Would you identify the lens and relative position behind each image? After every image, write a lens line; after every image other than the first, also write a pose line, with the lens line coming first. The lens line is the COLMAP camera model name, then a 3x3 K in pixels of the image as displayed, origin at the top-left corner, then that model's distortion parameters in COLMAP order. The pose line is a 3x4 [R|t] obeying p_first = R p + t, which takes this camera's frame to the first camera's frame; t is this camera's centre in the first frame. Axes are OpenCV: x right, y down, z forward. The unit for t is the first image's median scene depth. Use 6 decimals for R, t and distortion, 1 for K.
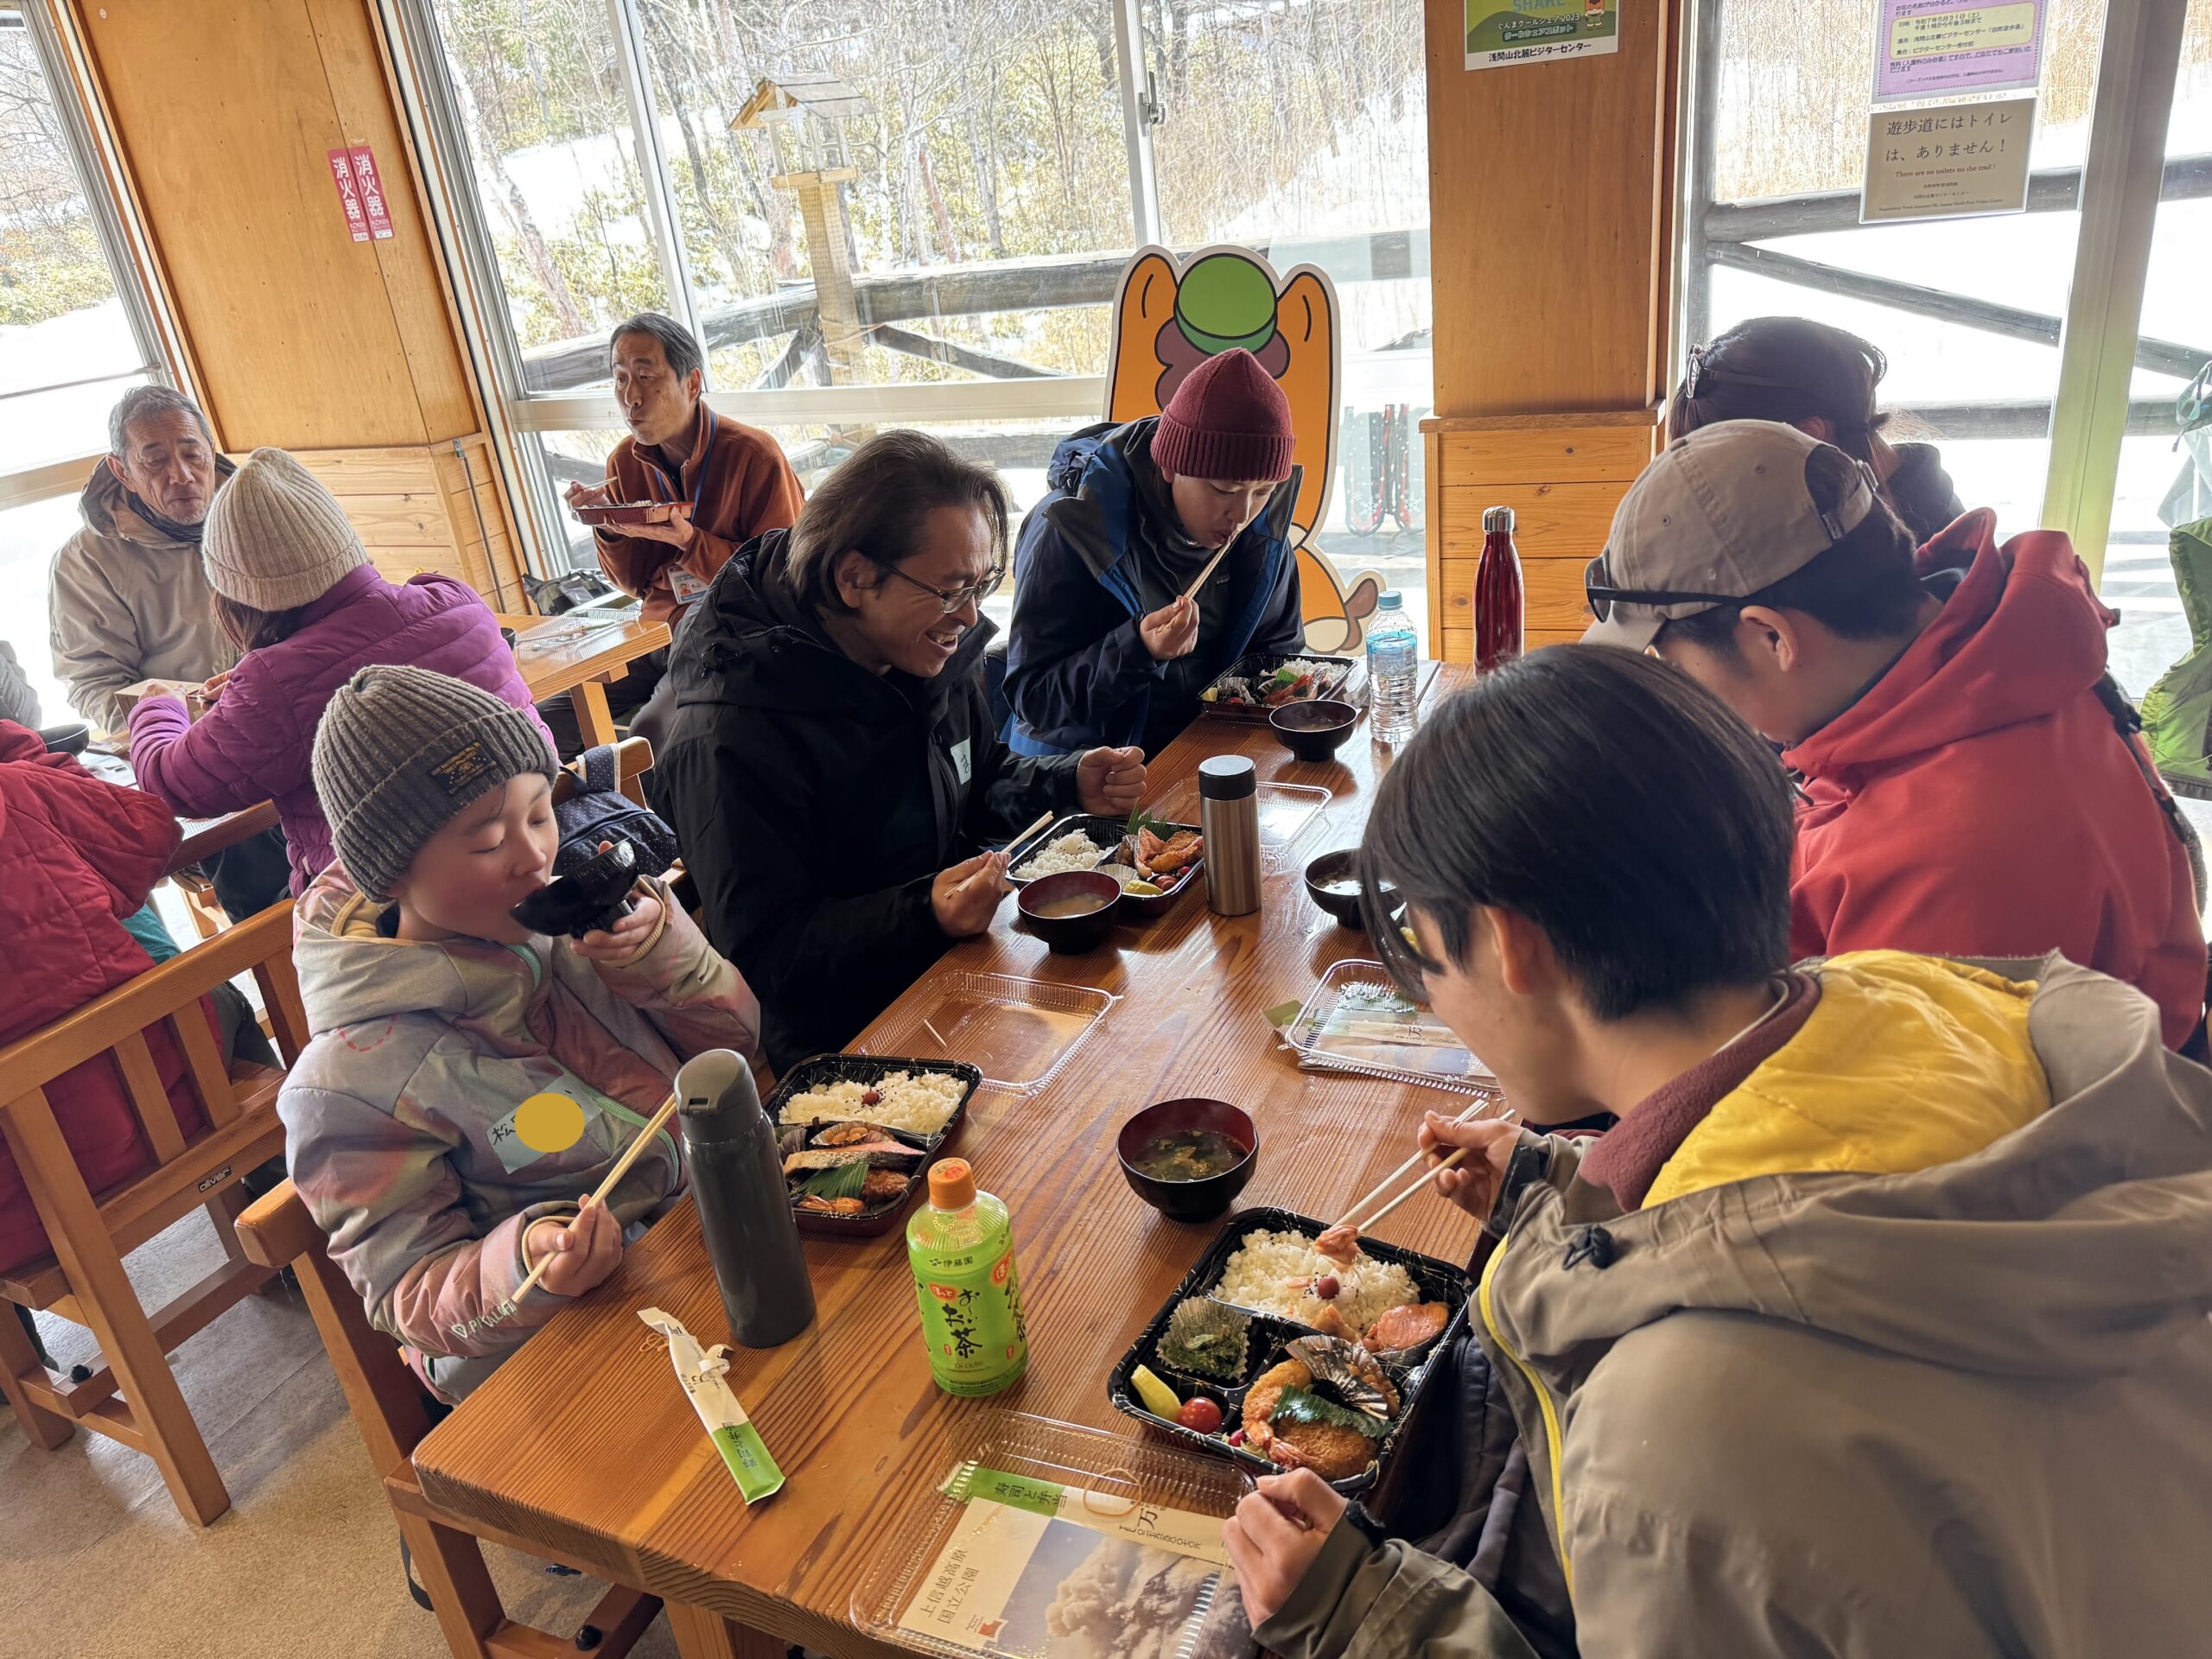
lens RADIAL K [[1574.4, 0, 1097.2], [0, 1574.4, 824.1], [0, 0, 1]] dist [0.000921, -0.001695]
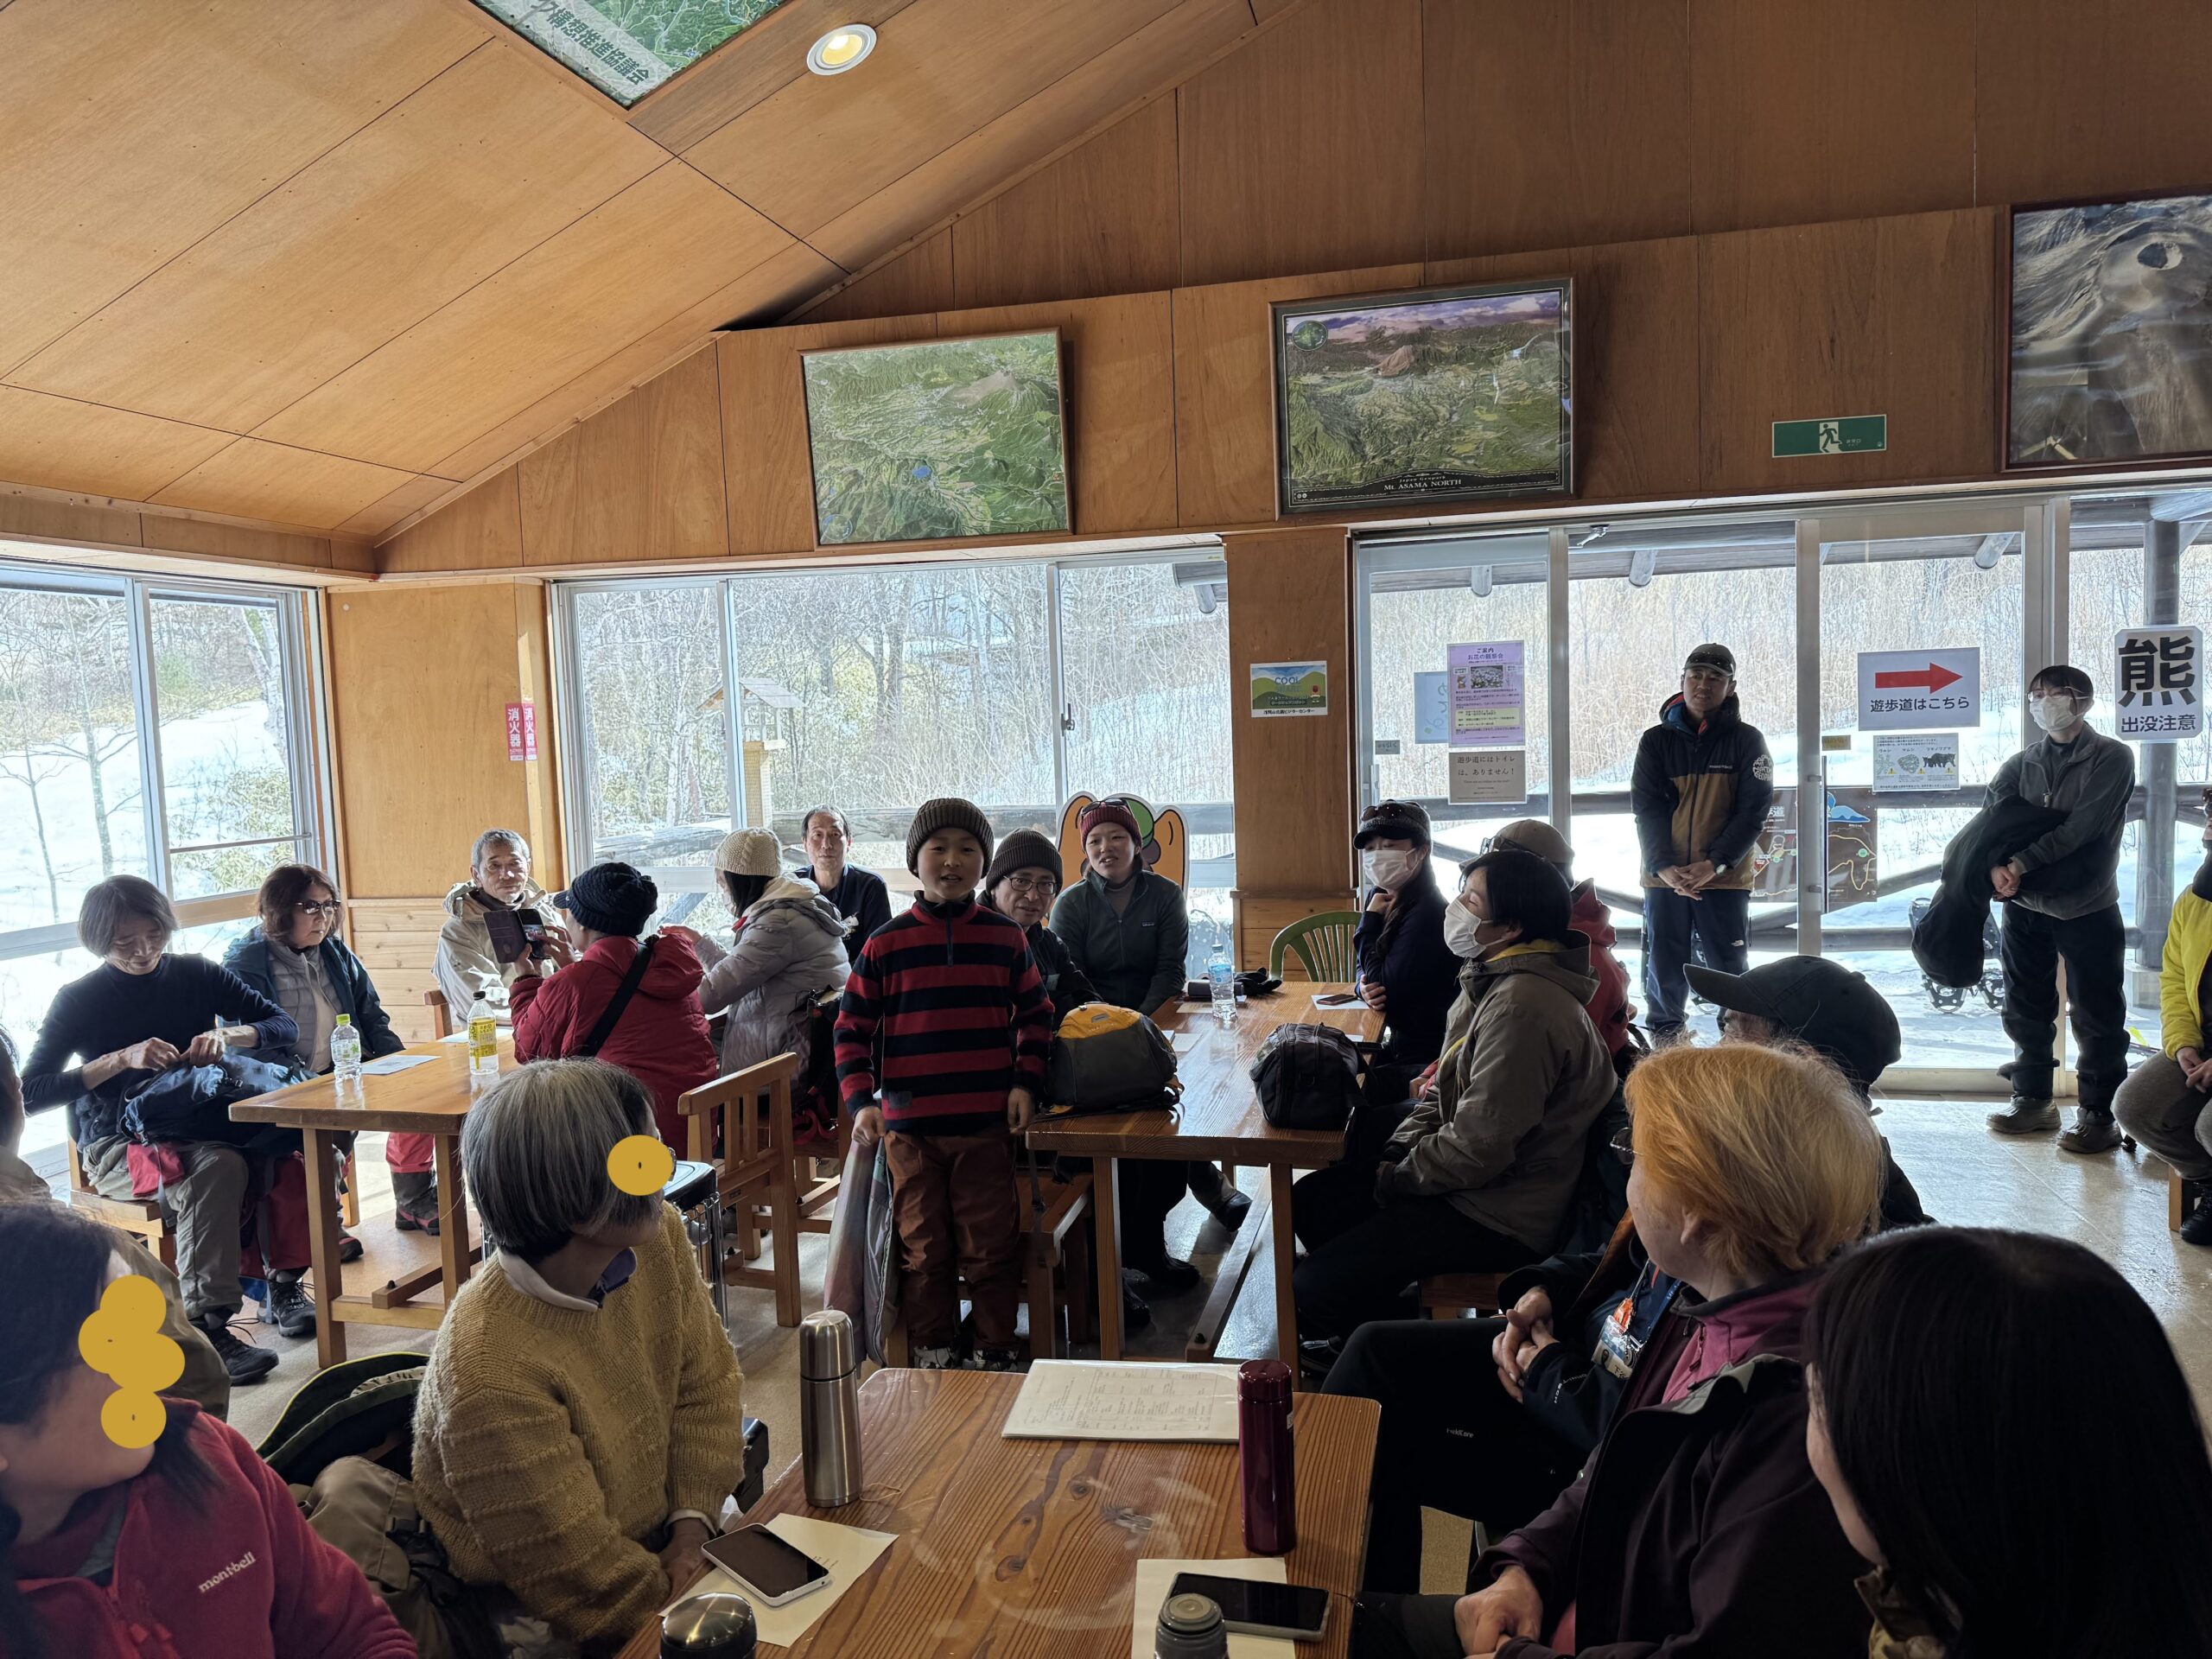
lens RADIAL K [[1546.2, 0, 1117.3], [0, 1546.2, 817.4], [0, 0, 1]] dist [0.132129, -0.199995]
pose [[0.975475, 0.061992, 0.211198, -0.317809], [0.017086, 0.935298, -0.353448, 0.303856], [-0.219444, 0.348388, 0.911301, -0.650153]]
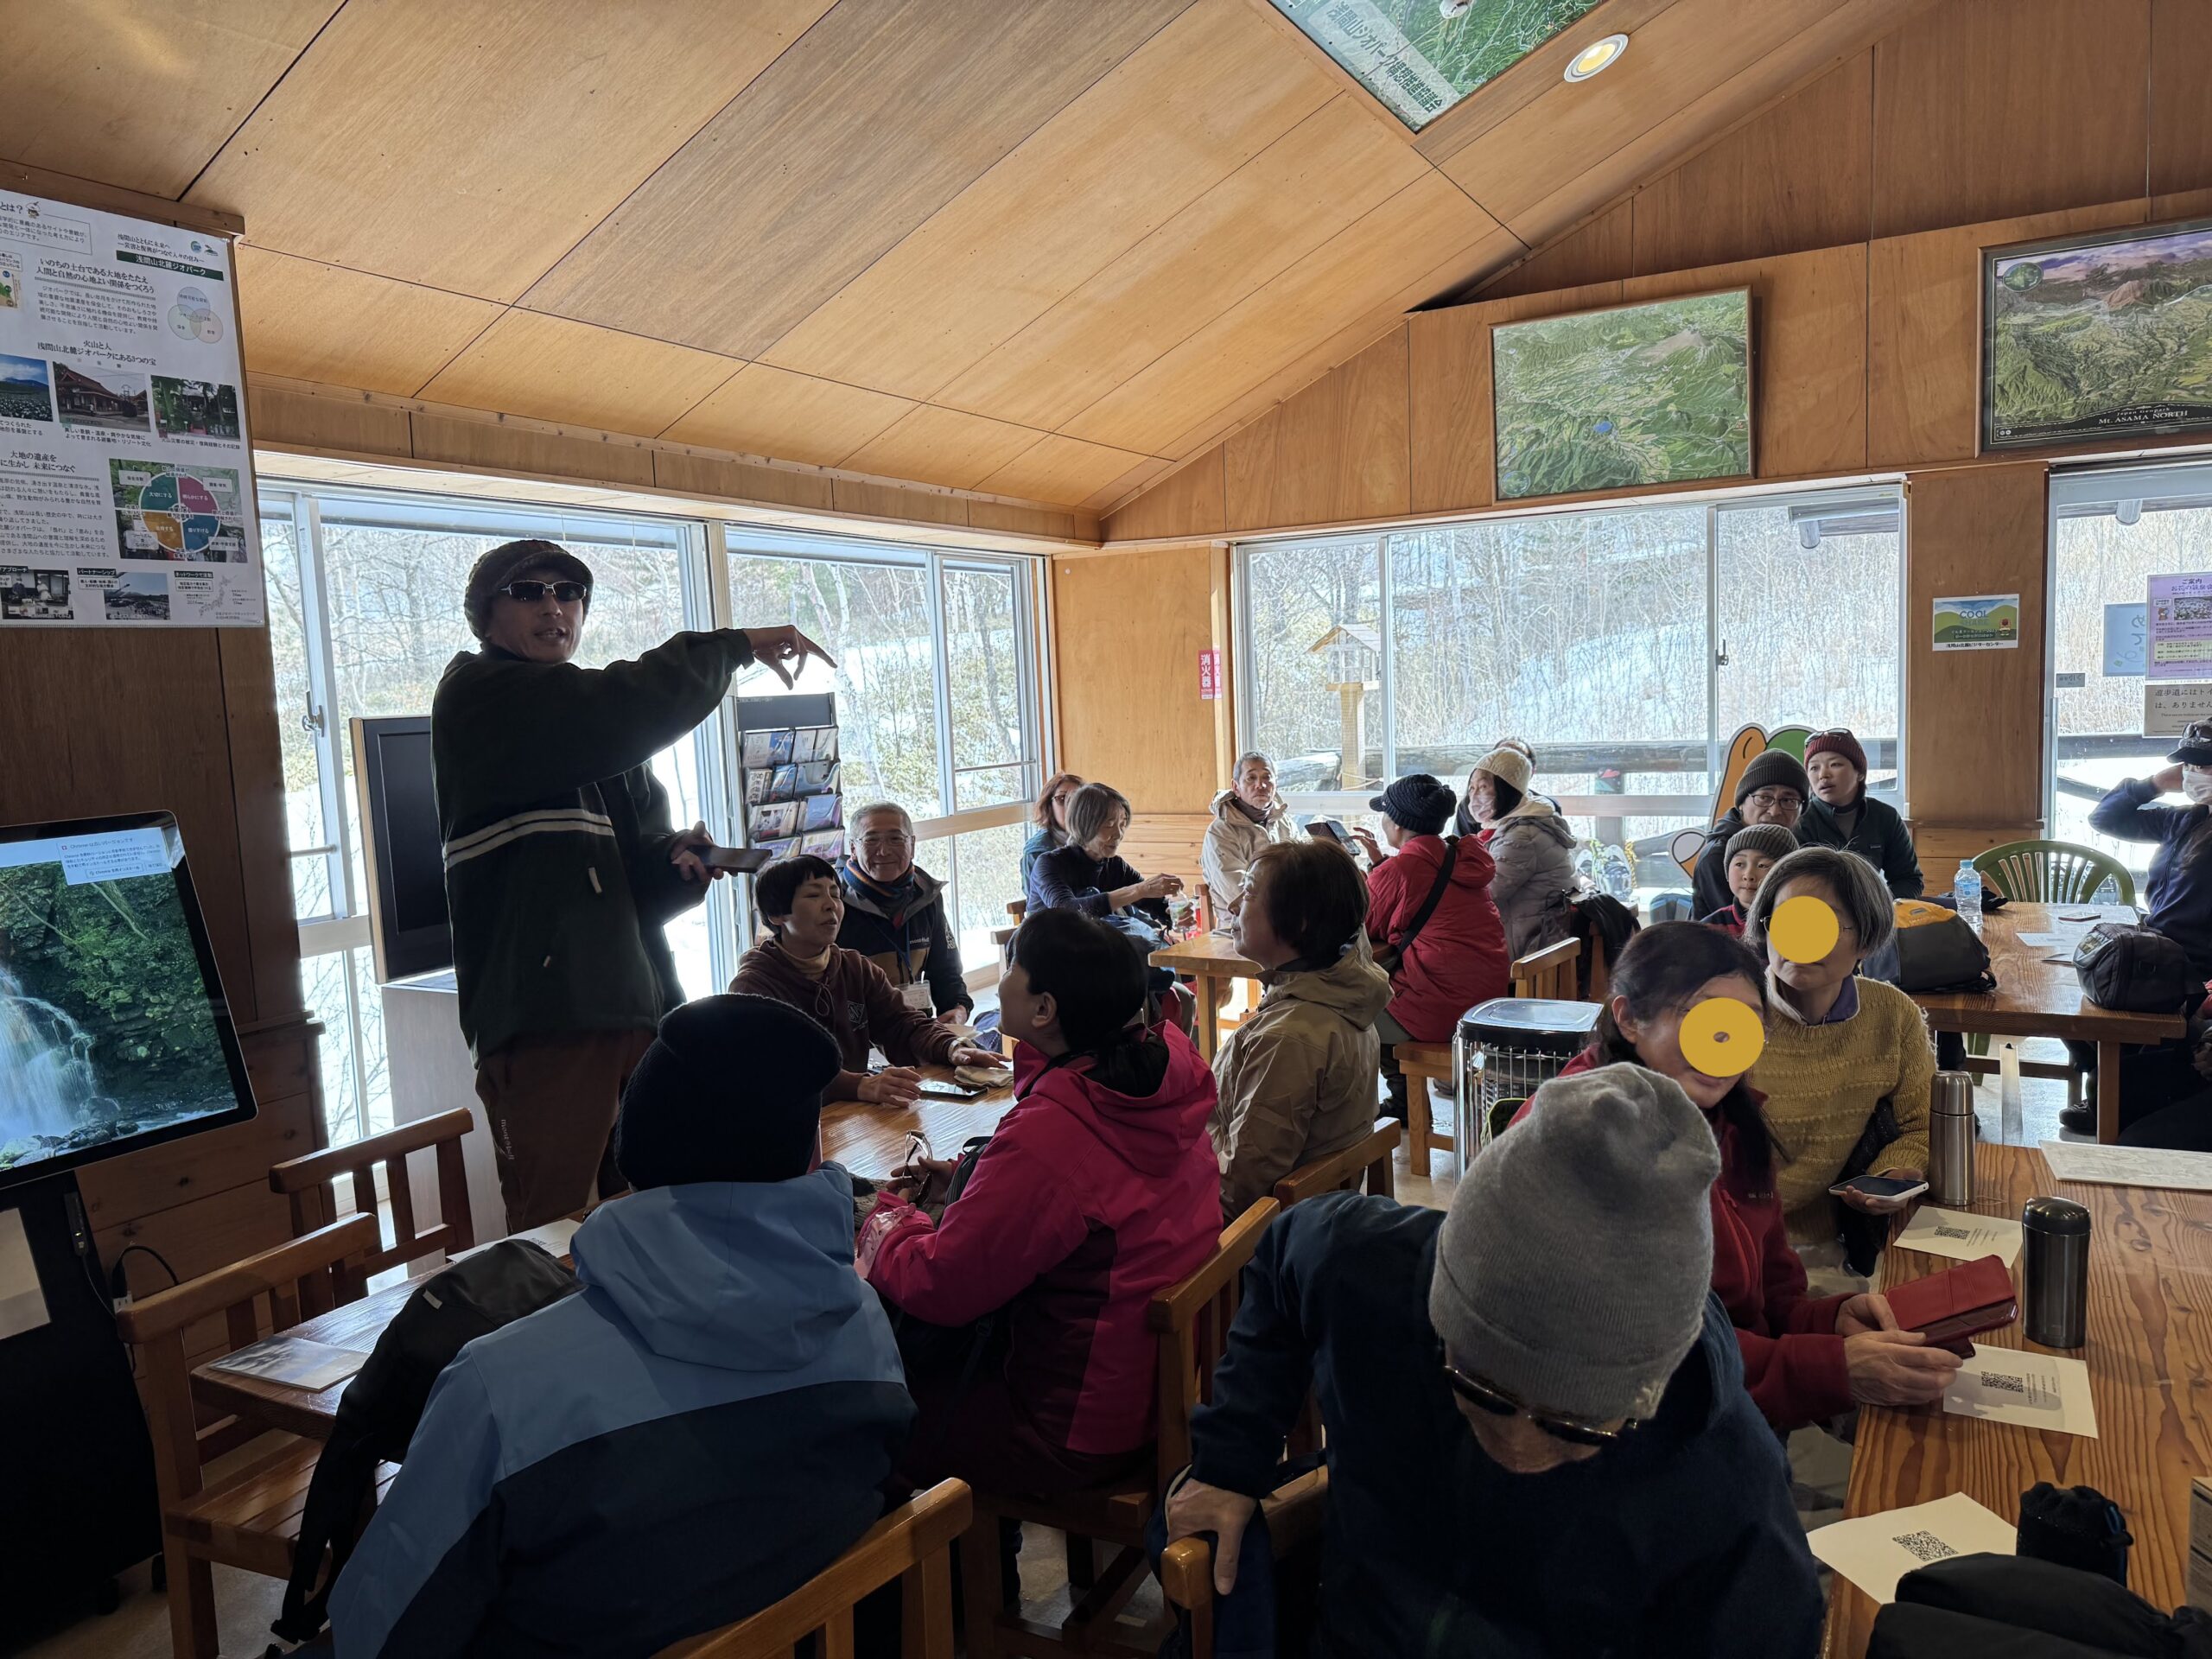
lens RADIAL K [[1555.5, 0, 1076.3], [0, 1555.5, 854.4], [0, 0, 1]] dist [-0.003422, -0.022541]
pose [[0.994426, 0.074302, -0.074808, -0.666539], [-0.093075, 0.951965, -0.291719, 0.432504], [0.049540, 0.297055, 0.953574, -0.833854]]
